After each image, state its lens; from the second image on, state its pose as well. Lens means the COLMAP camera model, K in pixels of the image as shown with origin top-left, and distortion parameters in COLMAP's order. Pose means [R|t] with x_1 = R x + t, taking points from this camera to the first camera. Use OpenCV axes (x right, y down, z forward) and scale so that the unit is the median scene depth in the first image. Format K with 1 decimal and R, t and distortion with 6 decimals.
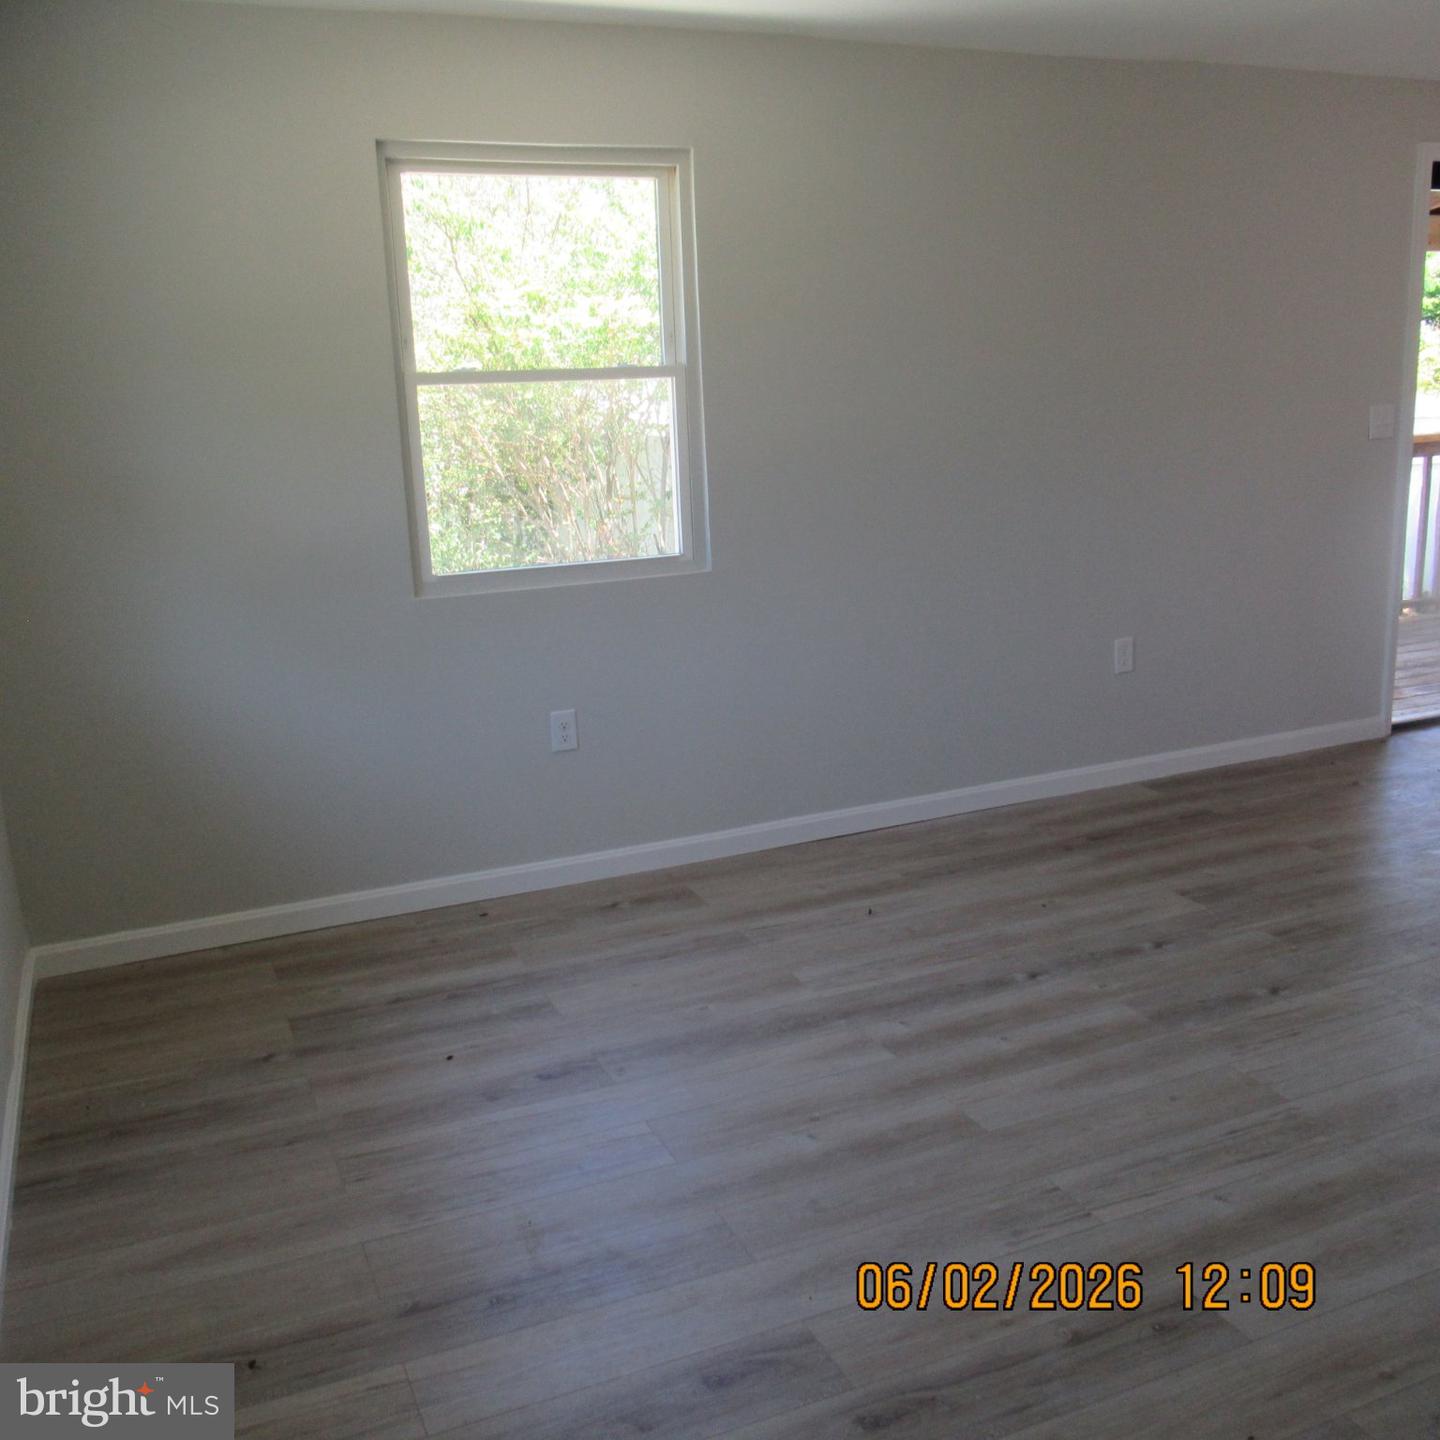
lens RADIAL K [[1427.2, 0, 722.1], [0, 1427.2, 732.9], [0, 0, 1]] dist [-0.013475, 0.002115]
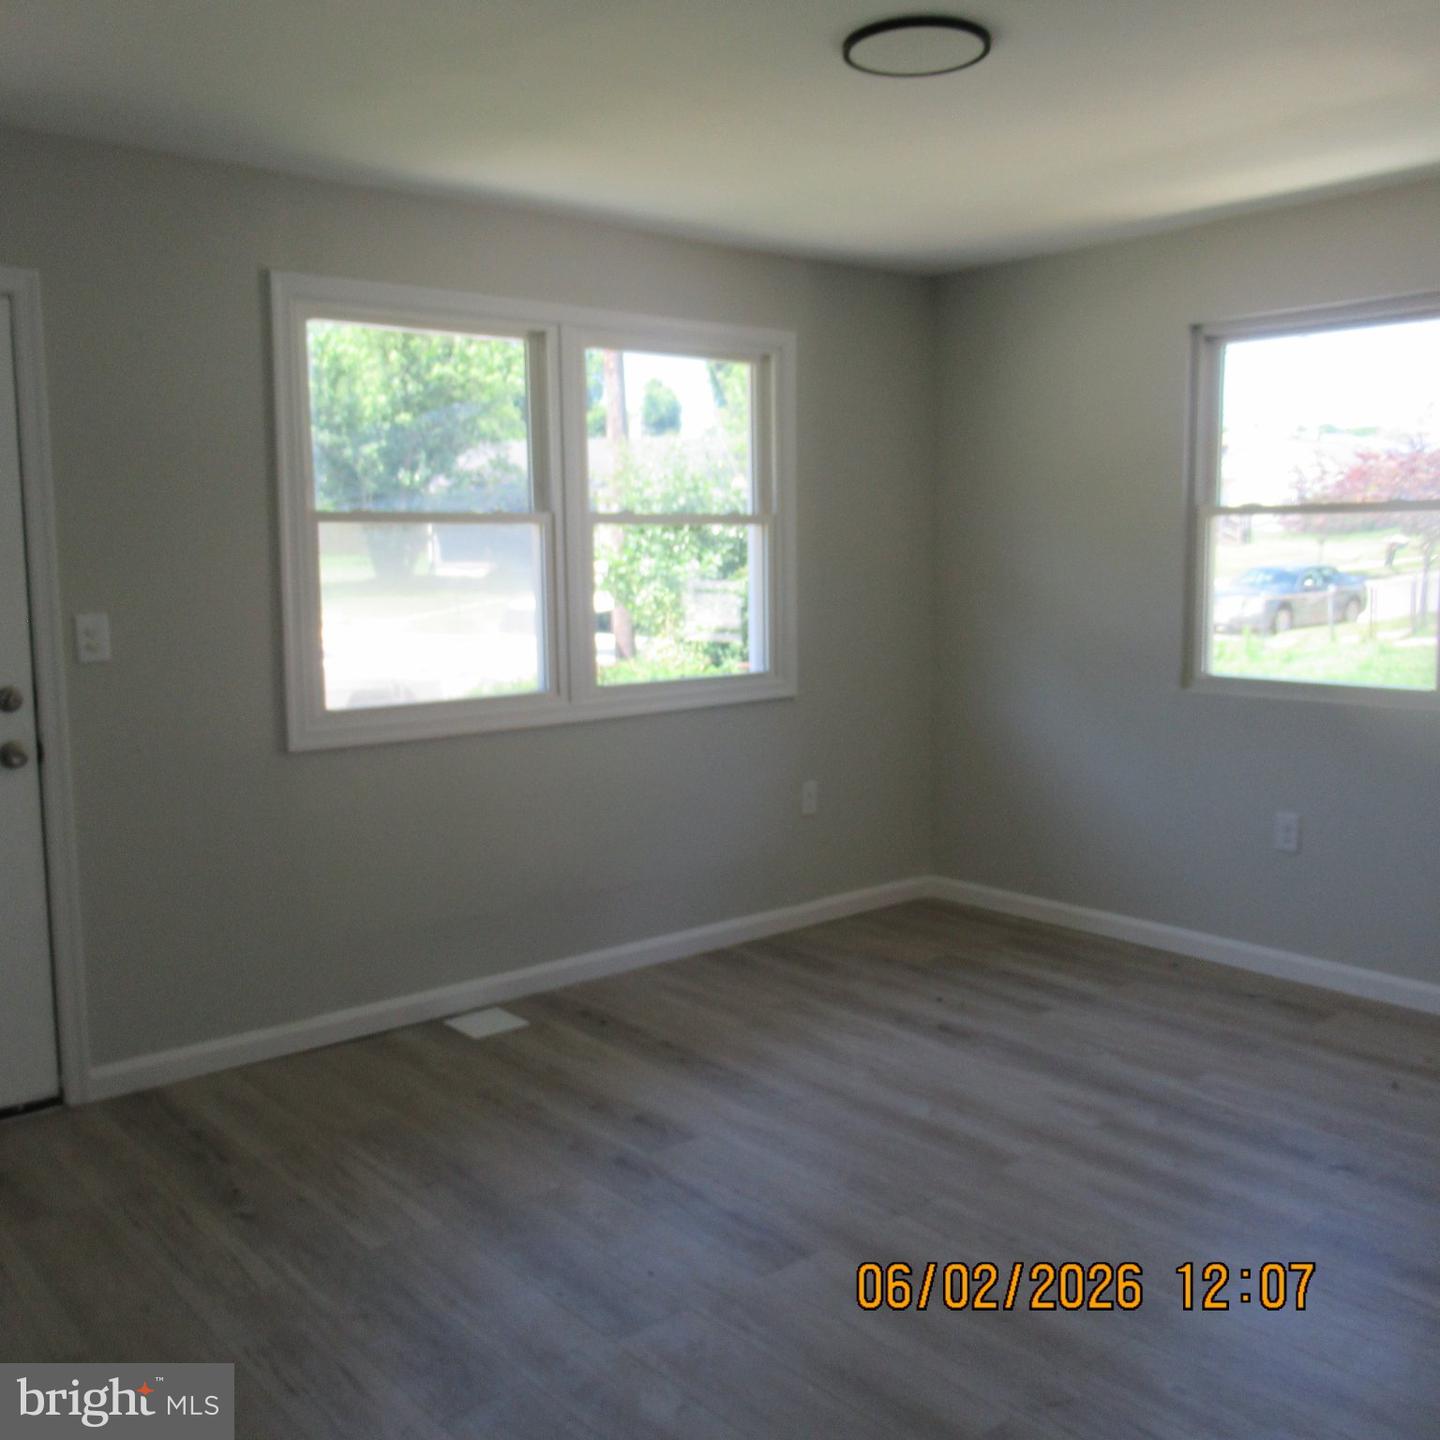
lens RADIAL K [[1432.2, 0, 718.1], [0, 1432.2, 725.3], [0, 0, 1]] dist [0.002202, -0.016911]
pose [[0.286172, 0.154887, -0.945577, 0.895317], [-0.225835, 0.969950, 0.090532, -0.093230], [0.931184, 0.187636, 0.312552, 0.282289]]
